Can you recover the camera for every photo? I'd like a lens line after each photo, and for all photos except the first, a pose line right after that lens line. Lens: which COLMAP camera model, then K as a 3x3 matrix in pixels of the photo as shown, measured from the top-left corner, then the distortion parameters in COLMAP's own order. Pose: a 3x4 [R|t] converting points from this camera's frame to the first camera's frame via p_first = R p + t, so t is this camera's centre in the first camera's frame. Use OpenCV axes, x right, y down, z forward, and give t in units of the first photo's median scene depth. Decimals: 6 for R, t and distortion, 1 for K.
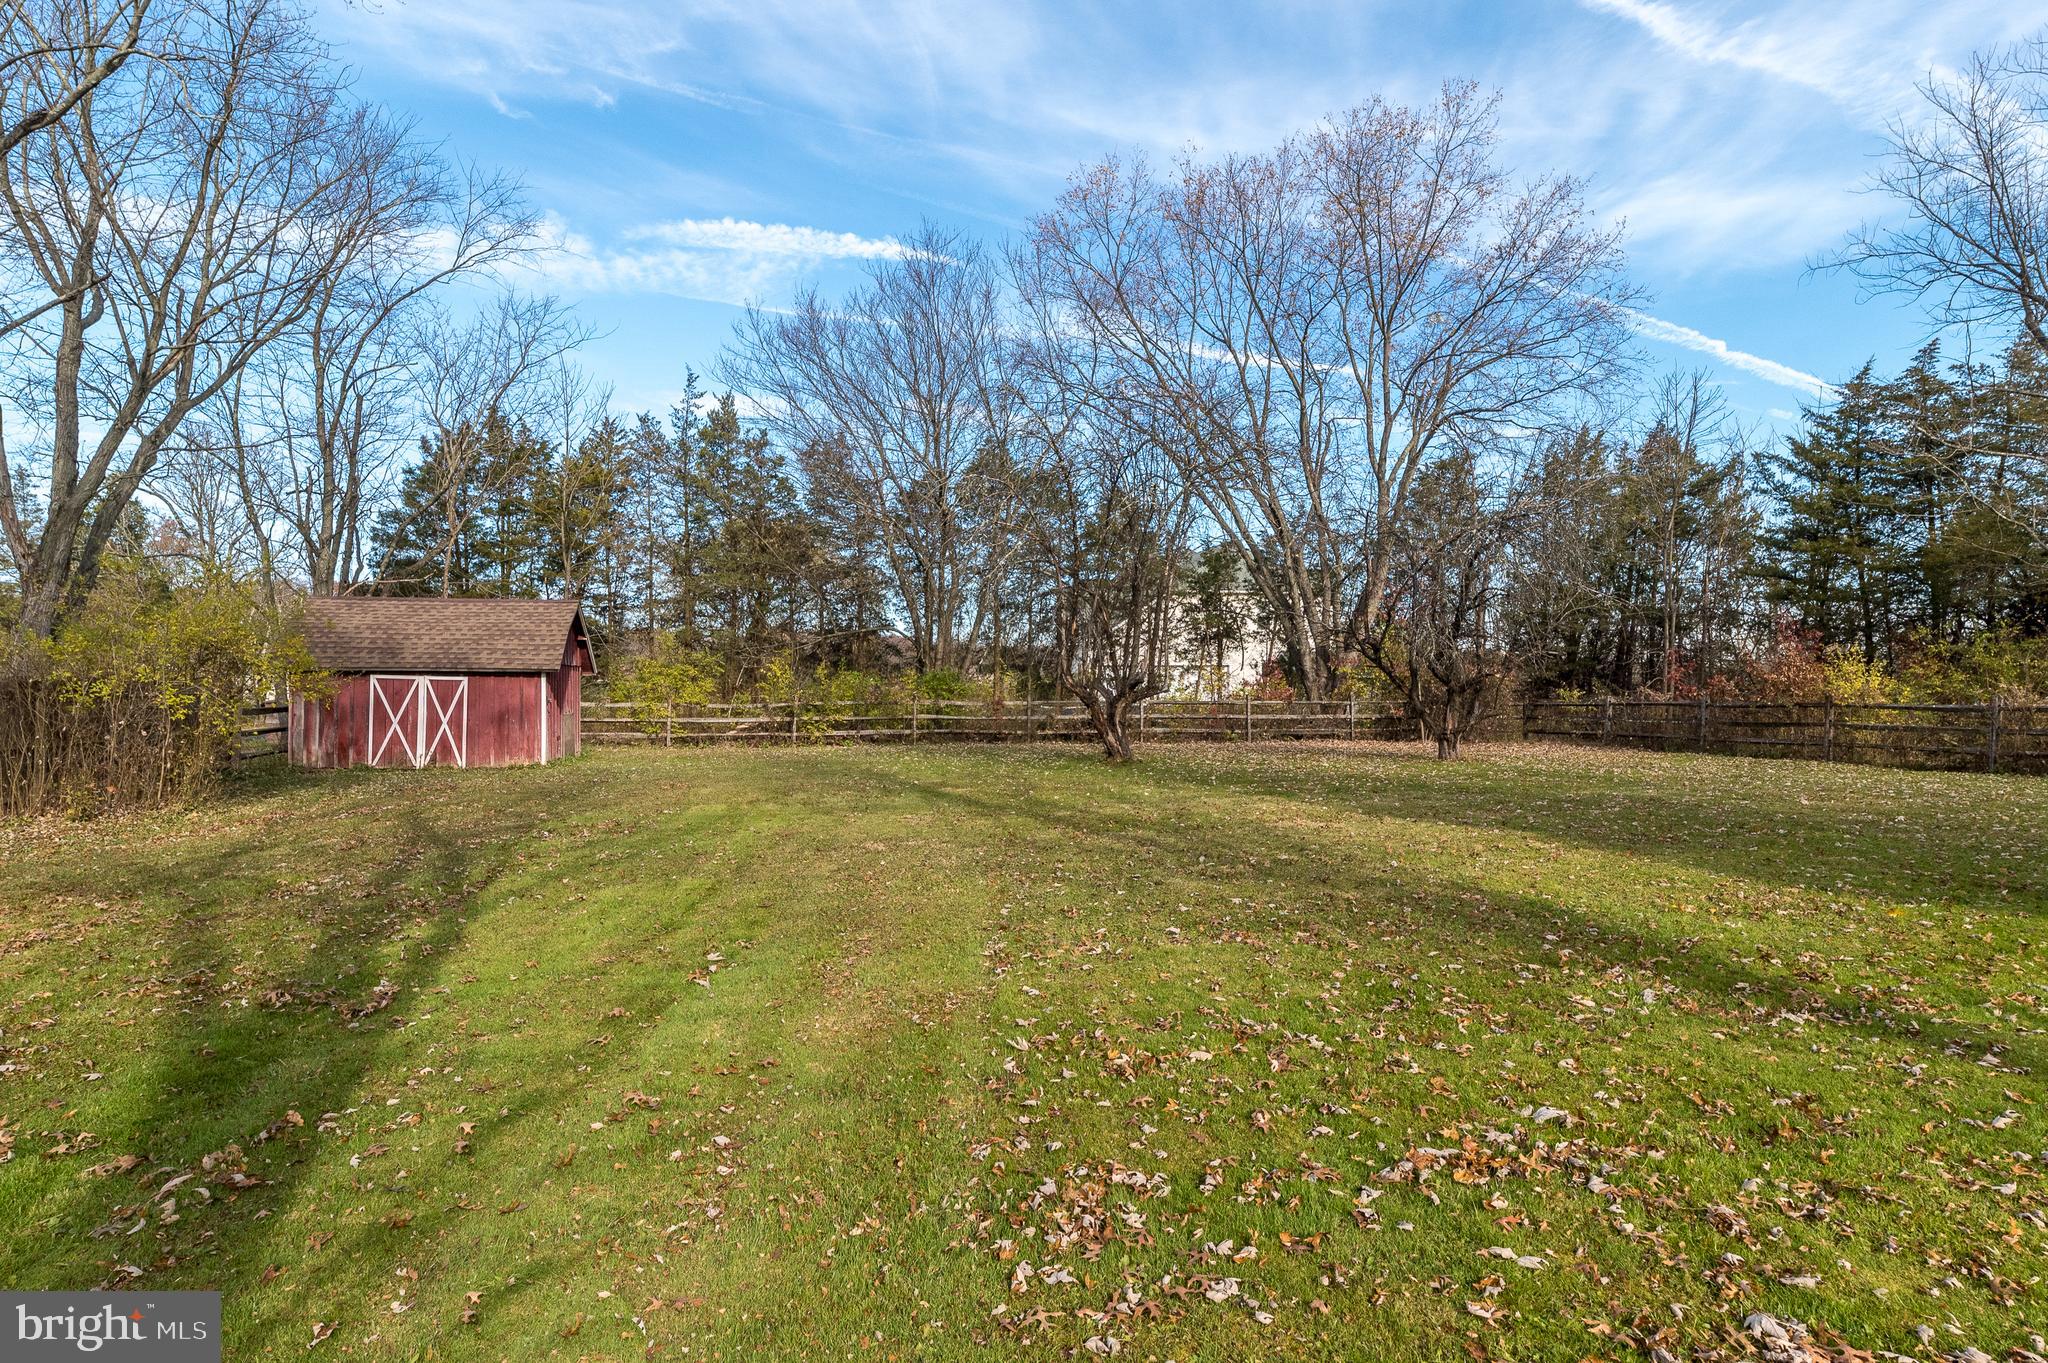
lens RADIAL K [[1055.3, 0, 1024.0], [0, 1055.3, 681.5], [0, 0, 1]] dist [0.000818, 0.000031]
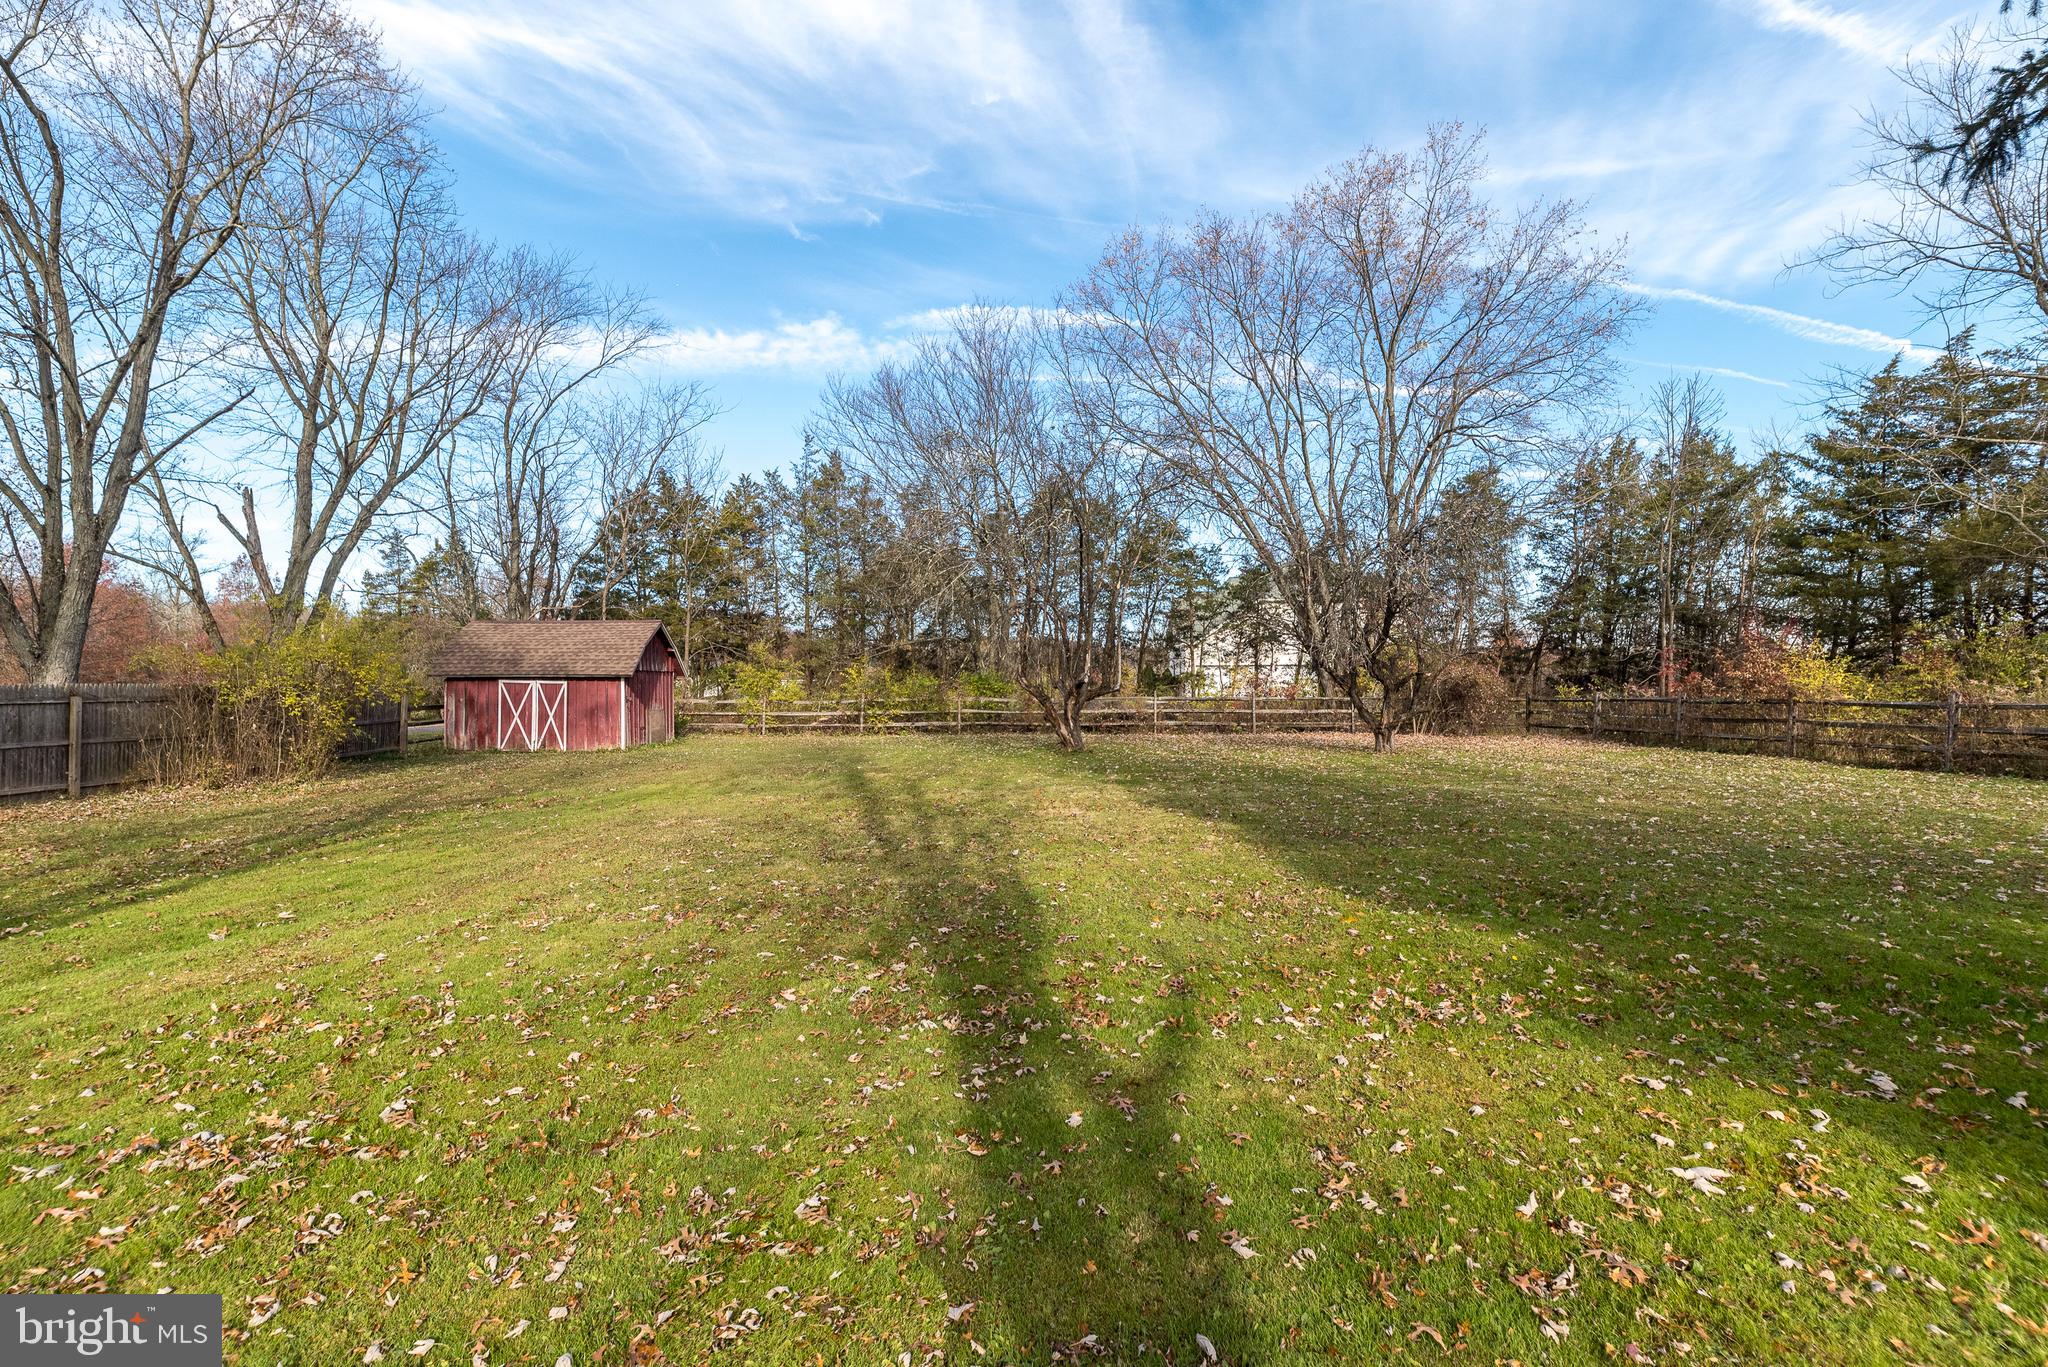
lens RADIAL K [[881.1, 0, 1026.7], [0, 881.1, 684.2], [0, 0, 1]] dist [0.003261, 0.000465]
pose [[0.981959, -0.004507, -0.189039, 0.162587], [0.005580, 0.999971, 0.005139, -0.002022], [0.189011, -0.006101, 0.981956, 0.029810]]
